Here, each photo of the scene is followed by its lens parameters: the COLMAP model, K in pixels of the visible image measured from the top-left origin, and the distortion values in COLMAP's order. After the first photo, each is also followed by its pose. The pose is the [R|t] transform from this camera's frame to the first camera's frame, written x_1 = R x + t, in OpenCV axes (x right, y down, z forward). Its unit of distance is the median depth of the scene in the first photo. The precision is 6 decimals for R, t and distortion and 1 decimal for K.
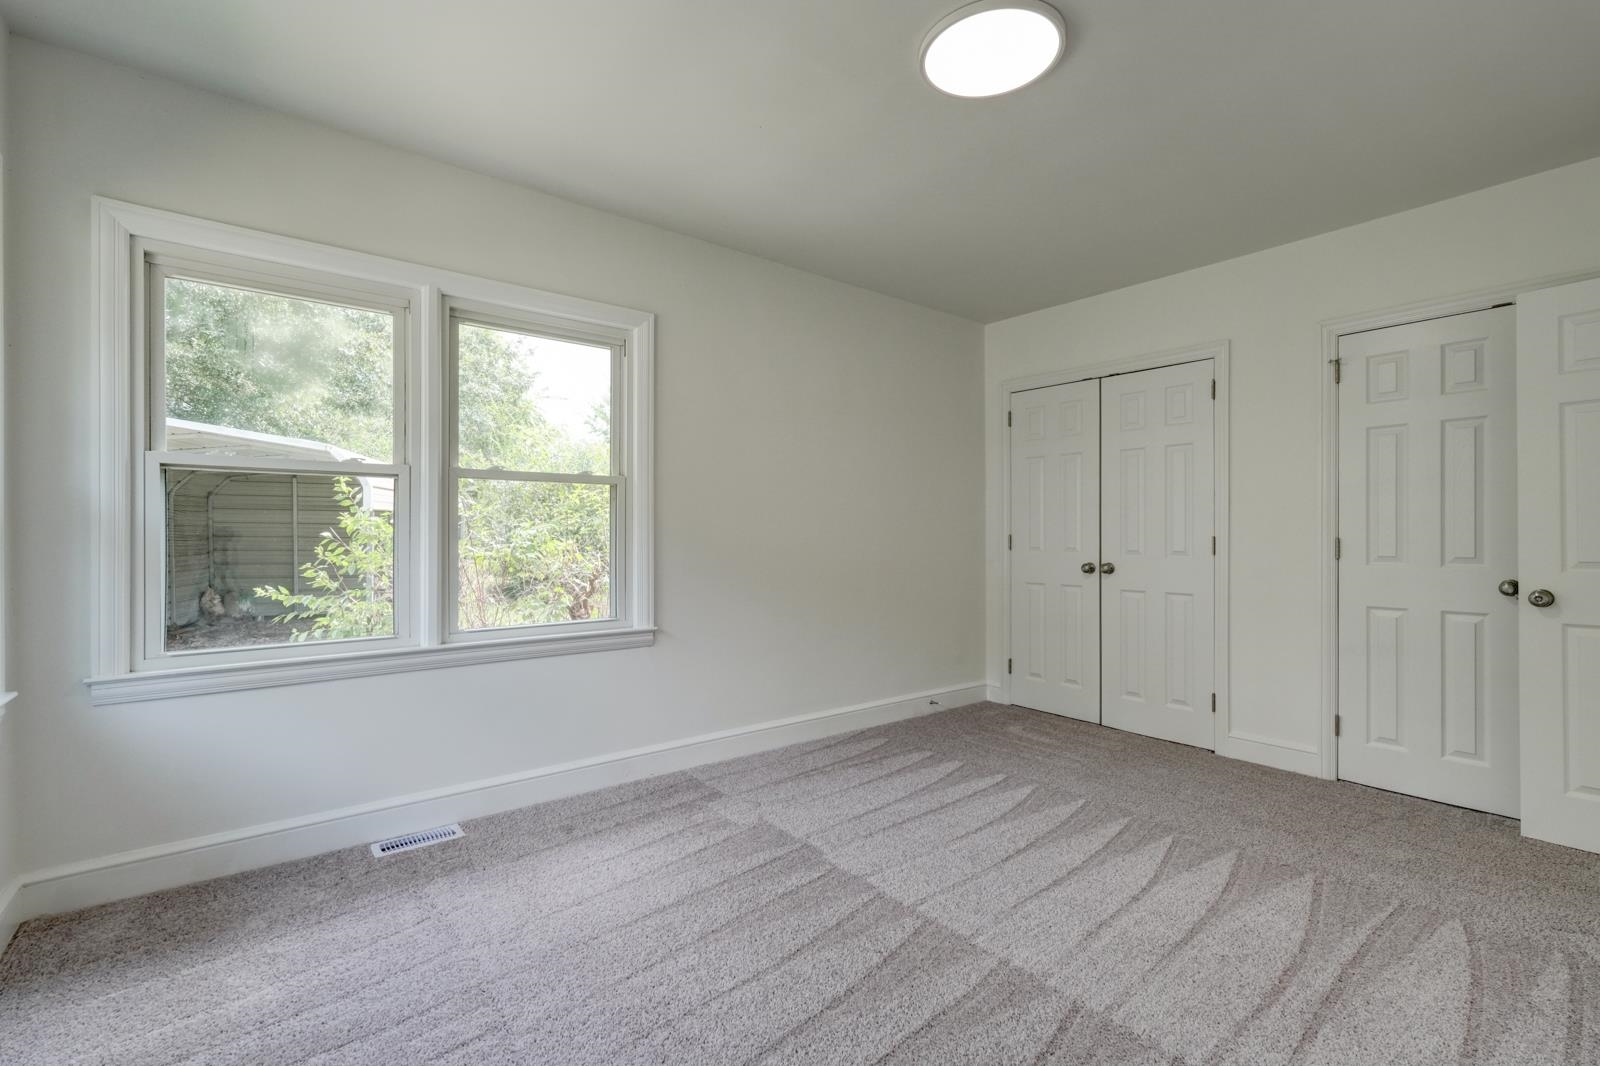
lens RADIAL K [[700.5, 0, 797.4], [0, 700.5, 533.2], [0, 0, 1]] dist [-0.000749, 0.001078]
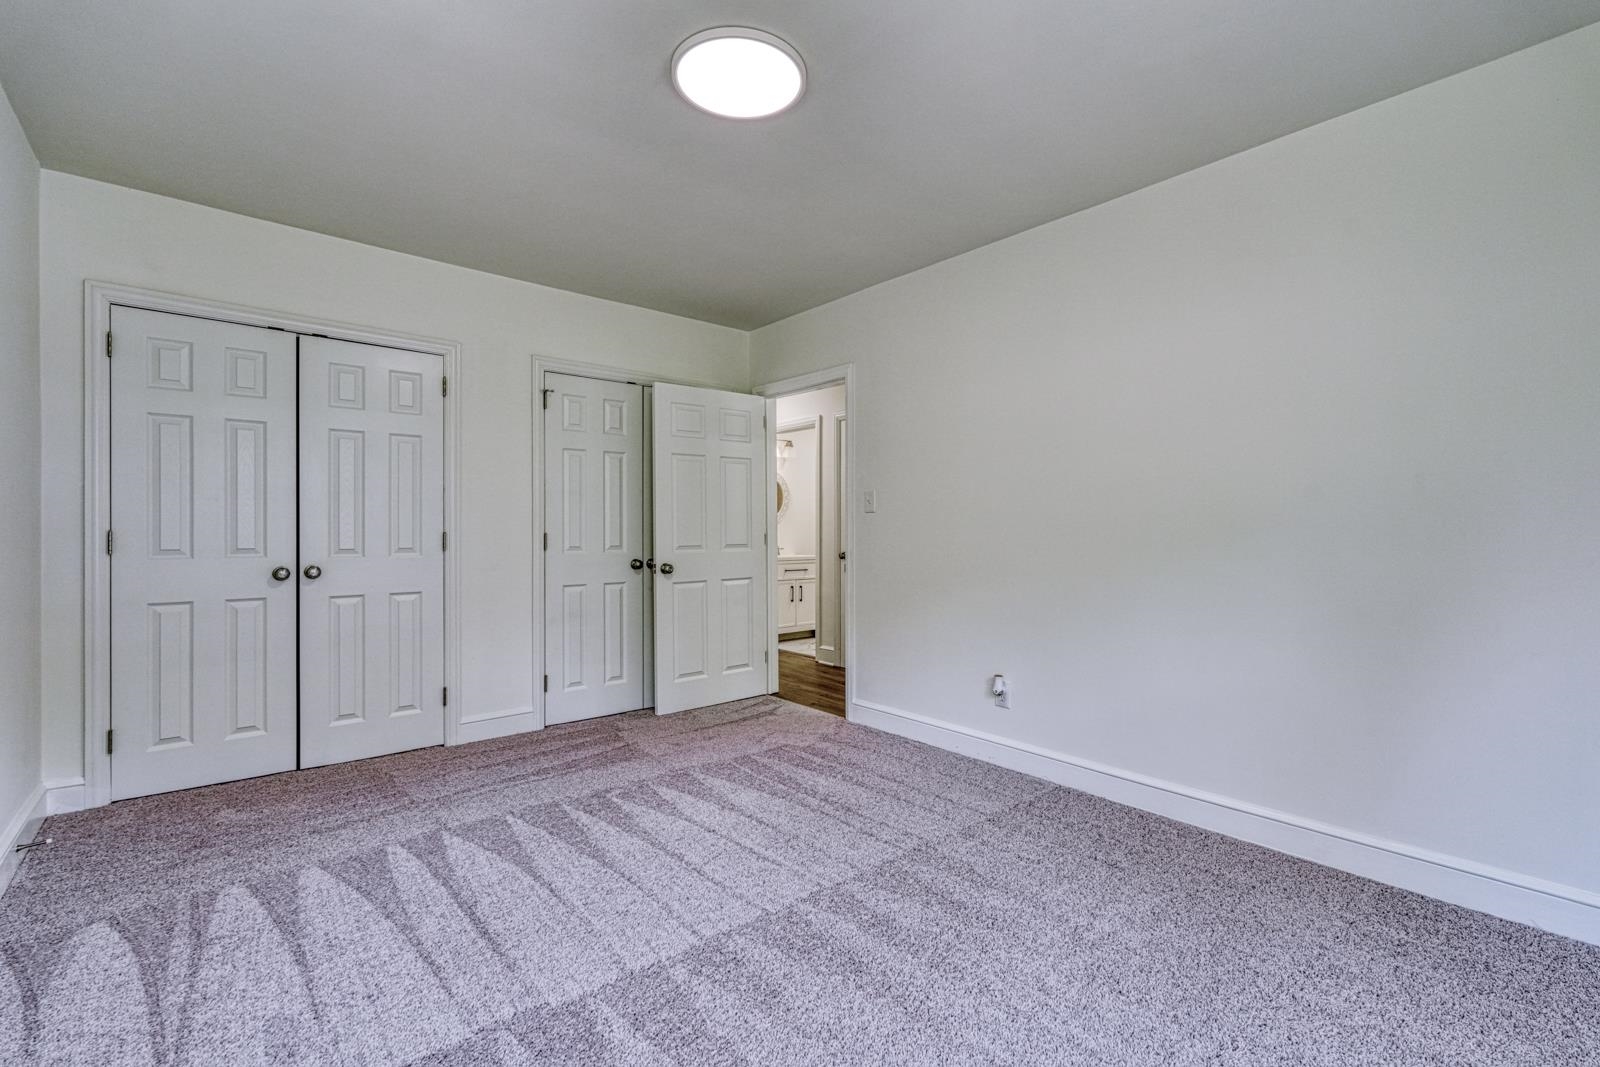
lens RADIAL K [[700.5, 0, 803.0], [0, 700.5, 535.0], [0, 0, 1]] dist [-0.000749, 0.001078]
pose [[-0.030983, -0.012088, 0.999447, -0.438602], [-0.005721, 0.999913, 0.011916, -0.007183], [-0.999504, -0.005348, -0.031050, 0.521973]]
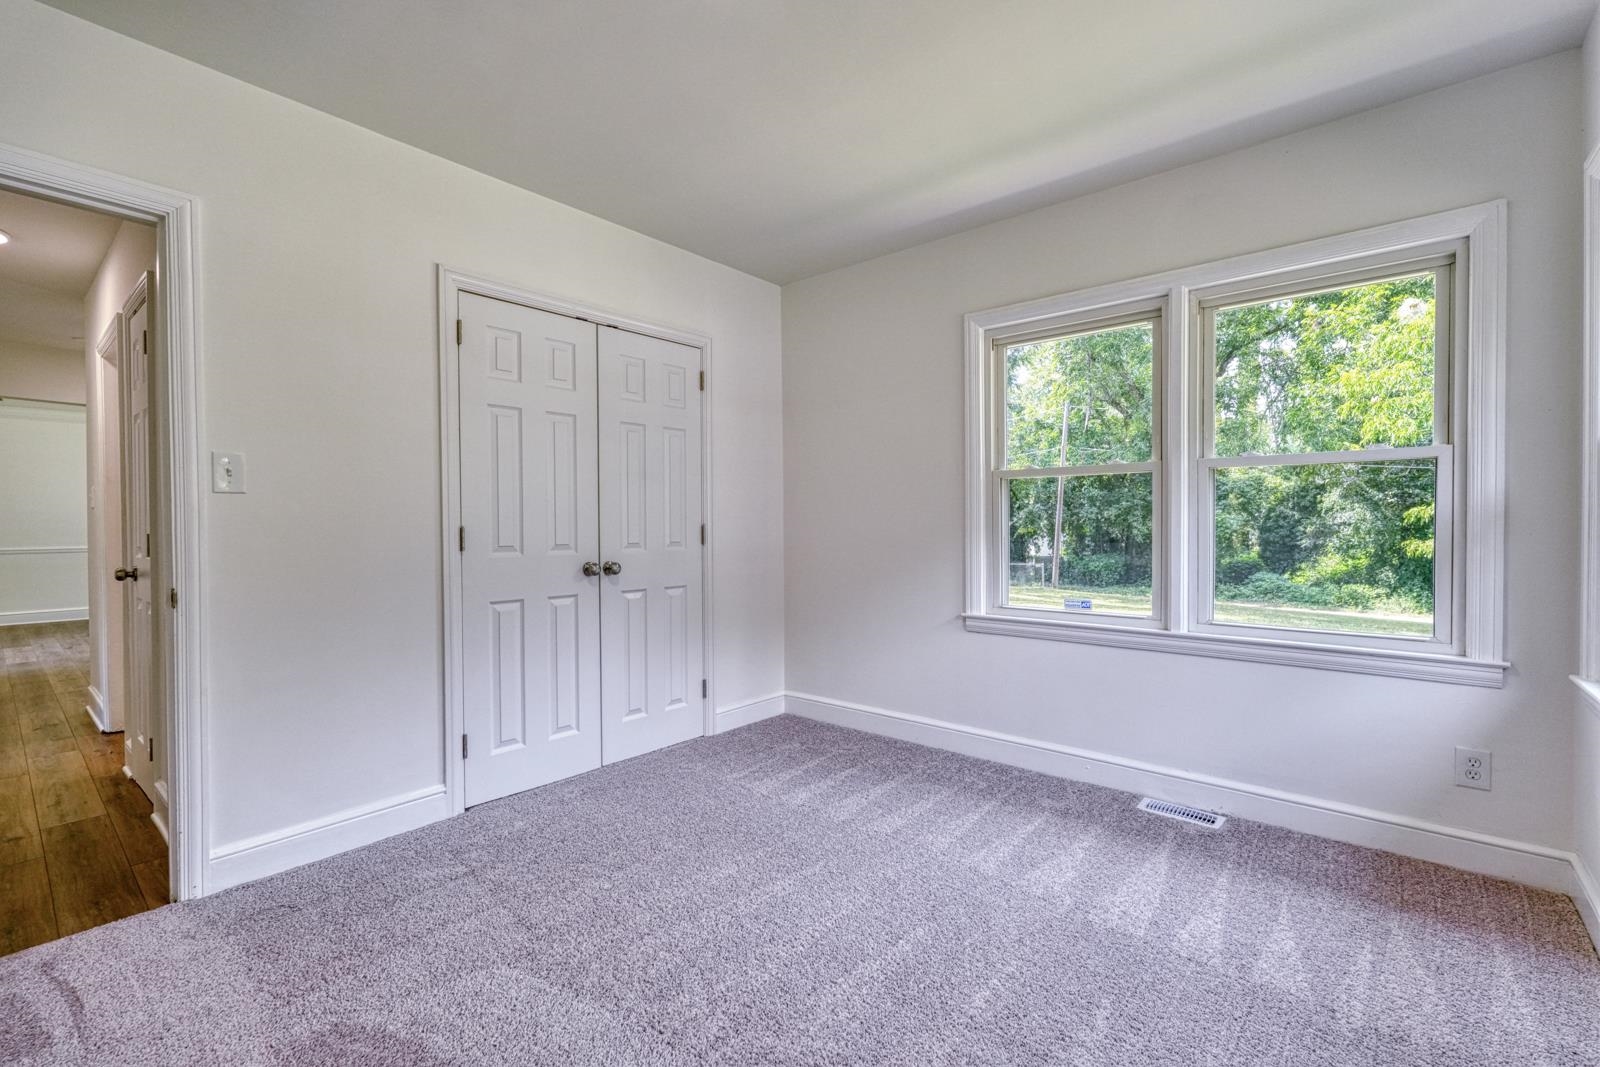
lens RADIAL K [[700.5, 0, 801.6], [0, 700.5, 531.4], [0, 0, 1]] dist [-0.000749, 0.001078]
pose [[-0.184418, -0.009098, 0.982806, -0.437720], [0.013794, 0.999835, 0.011844, 0.002900], [-0.982751, 0.015741, -0.184262, 1.067060]]
